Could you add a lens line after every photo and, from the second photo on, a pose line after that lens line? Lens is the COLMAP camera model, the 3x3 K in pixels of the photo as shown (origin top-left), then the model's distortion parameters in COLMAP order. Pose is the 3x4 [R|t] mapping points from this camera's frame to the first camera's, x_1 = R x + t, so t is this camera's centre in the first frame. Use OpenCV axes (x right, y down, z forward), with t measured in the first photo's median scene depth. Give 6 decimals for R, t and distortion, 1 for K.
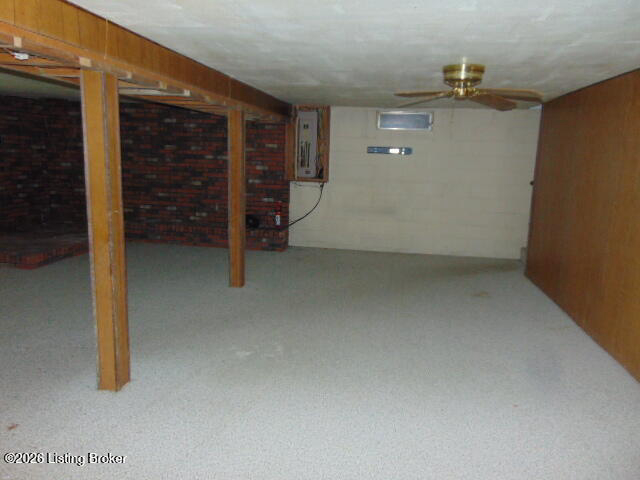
lens RADIAL K [[478.0, 0, 319.0], [0, 478.0, 240.7], [0, 0, 1]] dist [-0.010865, 0.040458]
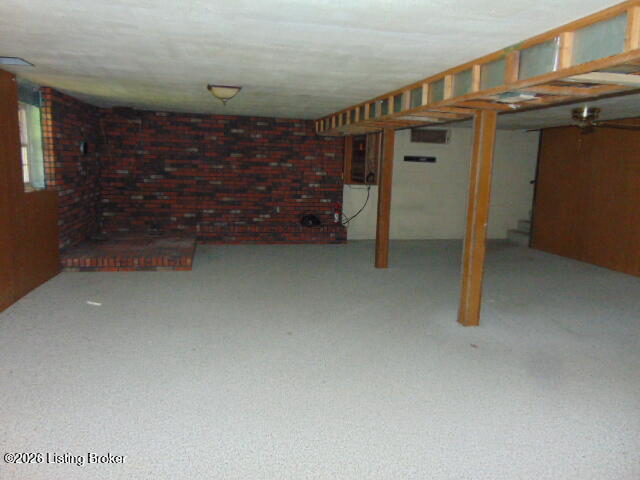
lens RADIAL K [[478.0, 0, 320.9], [0, 478.0, 240.2], [0, 0, 1]] dist [-0.010865, 0.040458]
pose [[0.926469, -0.060236, 0.371519, -0.548529], [0.064862, 0.997894, 0.000044, 0.009118], [-0.370739, 0.024056, 0.928425, -0.076183]]
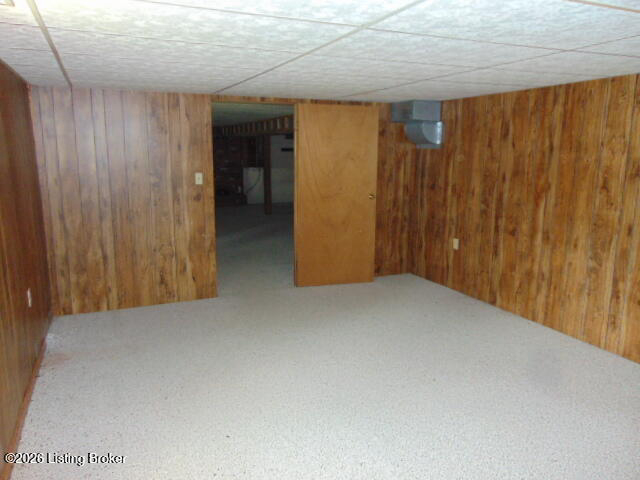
lens RADIAL K [[478.0, 0, 319.7], [0, 478.0, 239.9], [0, 0, 1]] dist [-0.010865, 0.040458]
pose [[0.830429, -0.129415, 0.541884, -0.823297], [0.117893, 0.991440, 0.056110, 0.078480], [-0.544507, 0.017289, 0.838578, -0.672246]]
